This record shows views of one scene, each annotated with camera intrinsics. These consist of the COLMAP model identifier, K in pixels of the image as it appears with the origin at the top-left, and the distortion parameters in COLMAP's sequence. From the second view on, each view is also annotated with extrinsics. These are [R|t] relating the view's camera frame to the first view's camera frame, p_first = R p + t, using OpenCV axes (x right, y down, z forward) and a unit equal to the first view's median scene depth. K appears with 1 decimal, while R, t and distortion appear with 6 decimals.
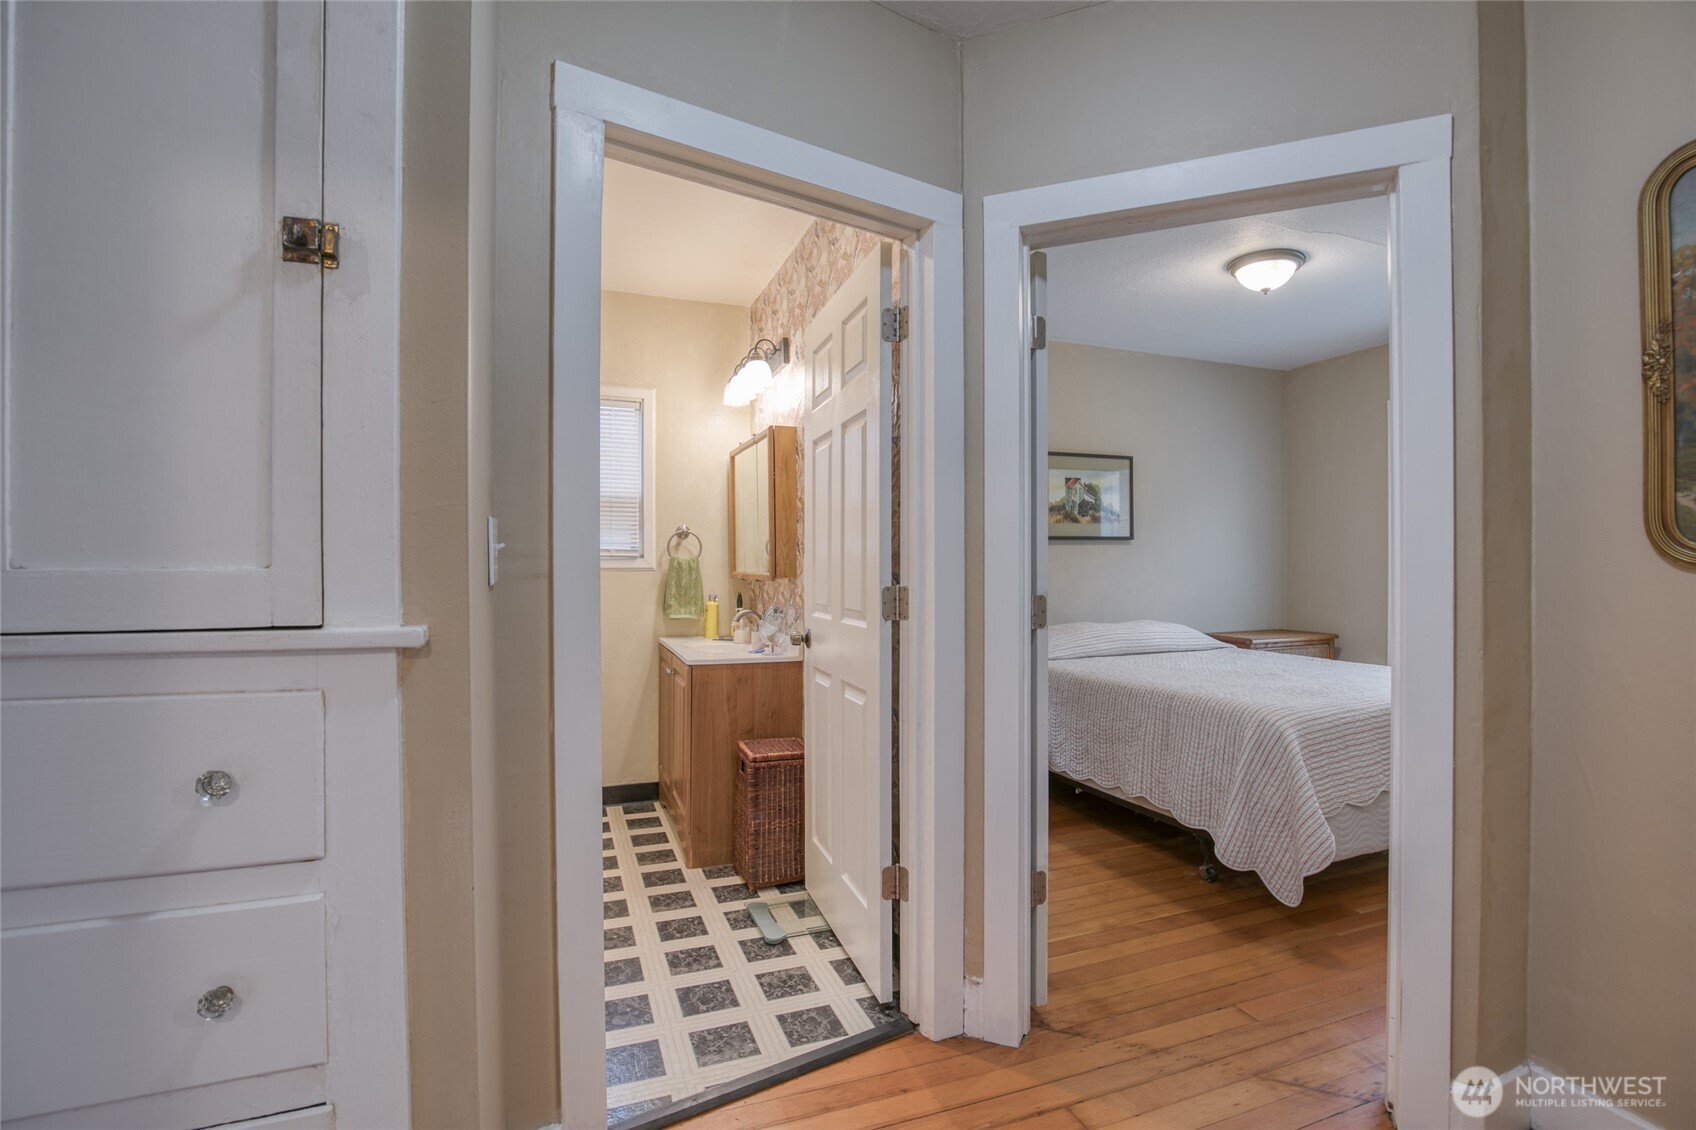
lens RADIAL K [[803.4, 0, 880.9], [0, 803.4, 564.9], [0, 0, 1]] dist [-0.025429, 0.000724]
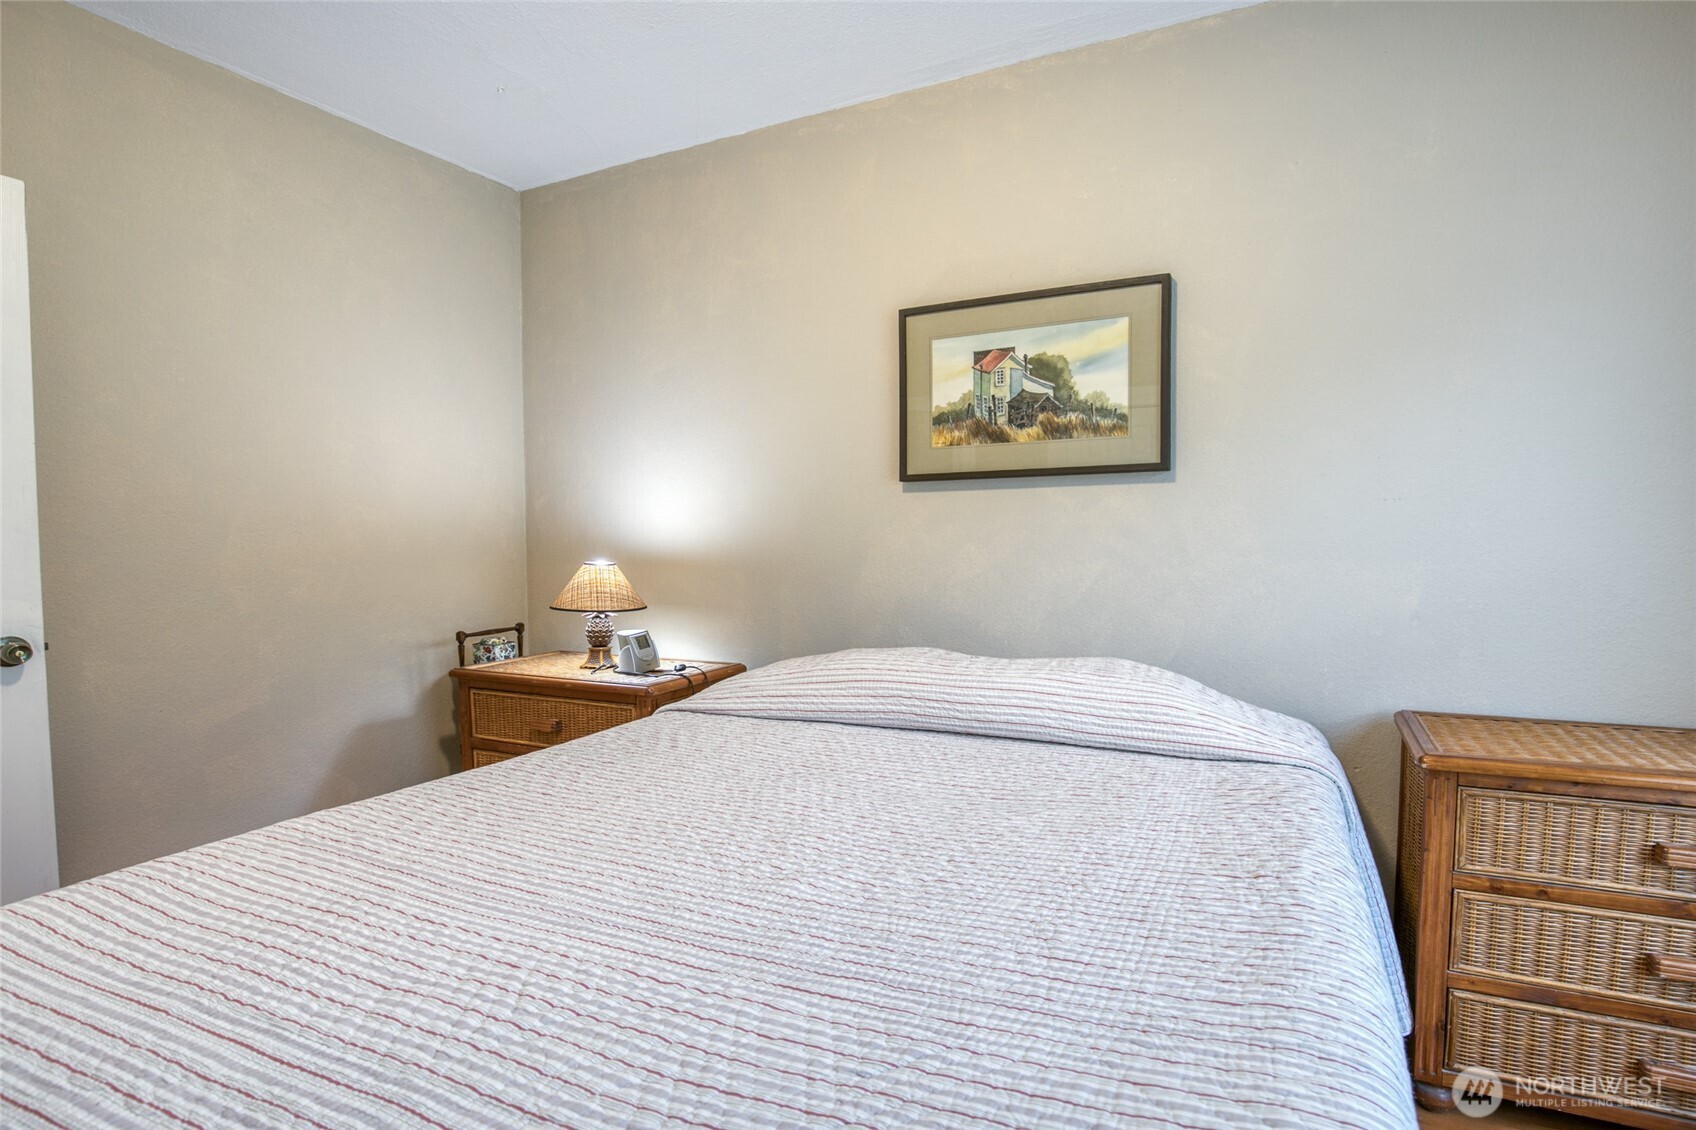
lens RADIAL K [[821.4, 0, 863.4], [0, 821.4, 571.0], [0, 0, 1]] dist [-0.020028, 0.000663]
pose [[0.653382, 0.028425, -0.756494, 0.567801], [0.005534, 0.999089, 0.042319, 0.003682], [0.757008, -0.031837, 0.652629, 0.614846]]
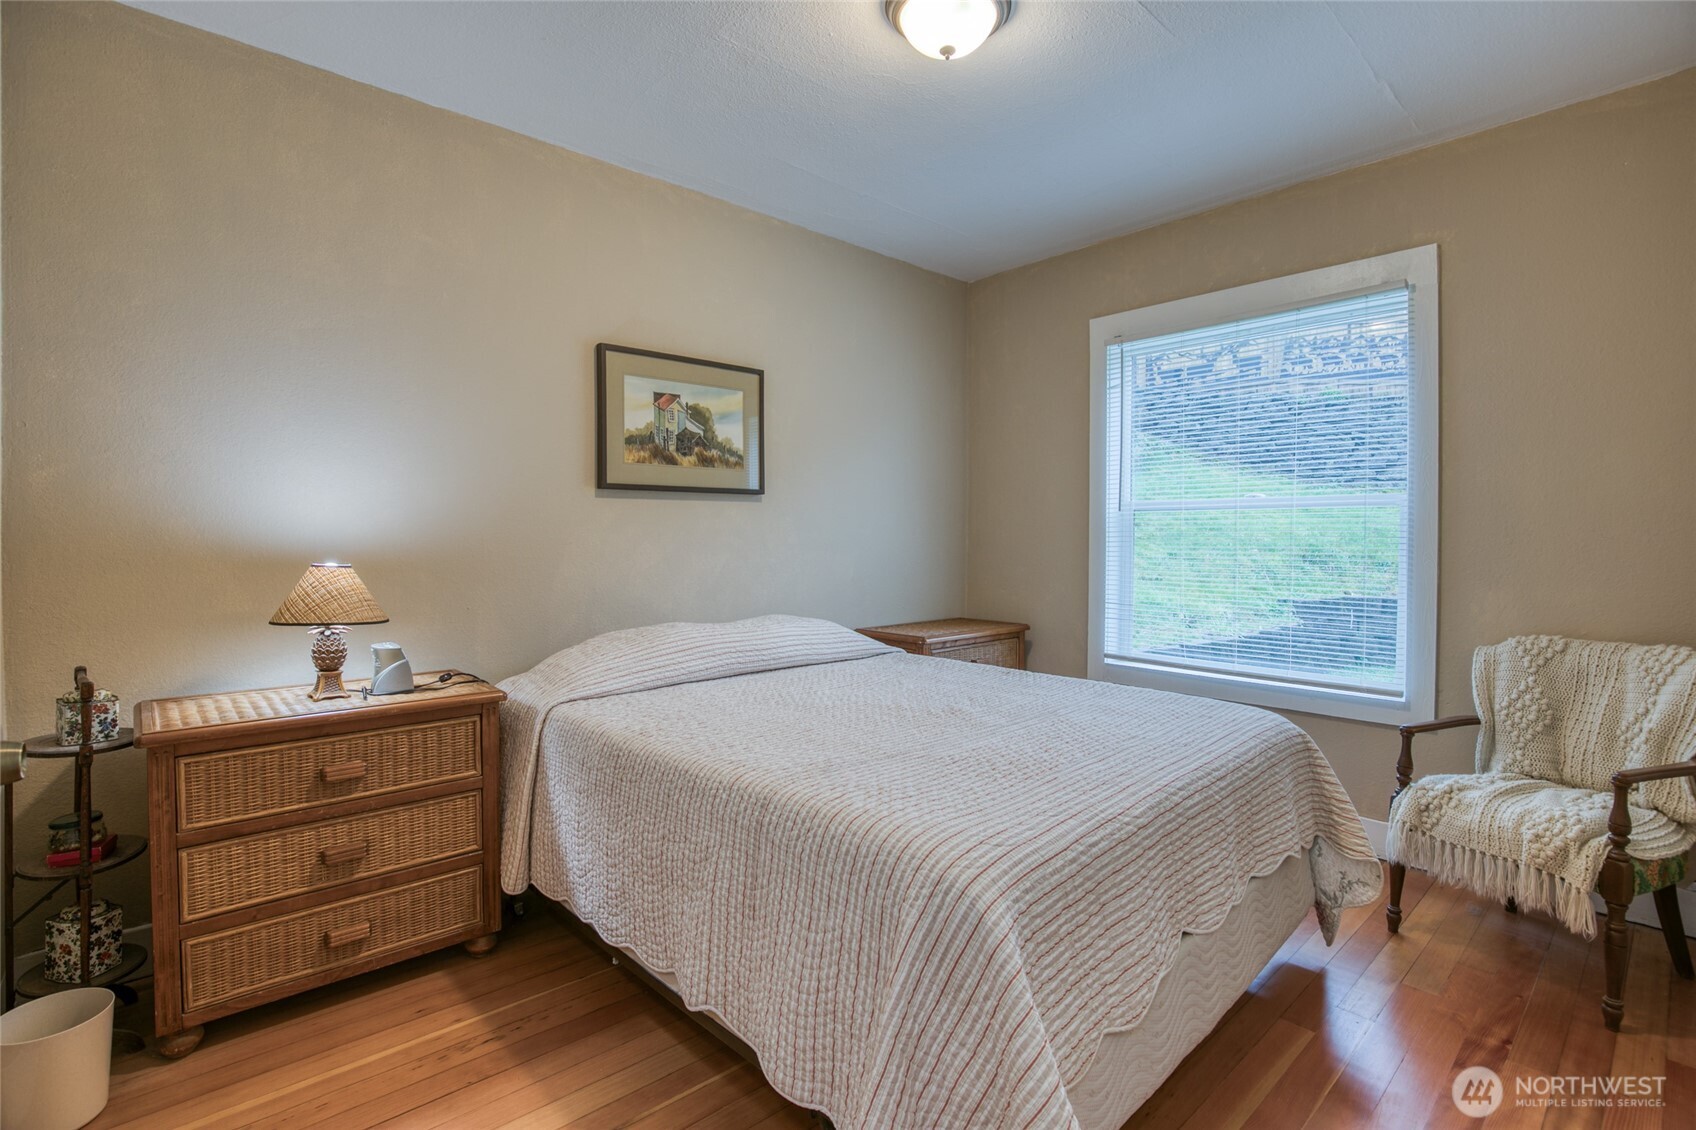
lens RADIAL K [[824.2, 0, 850.2], [0, 824.2, 540.7], [0, 0, 1]] dist [-0.000327, 0.000251]
pose [[0.943192, 0.001113, 0.332246, 0.159865], [-0.002645, 0.999988, 0.004161, 0.005017], [-0.332237, -0.004803, 0.943184, 0.335825]]
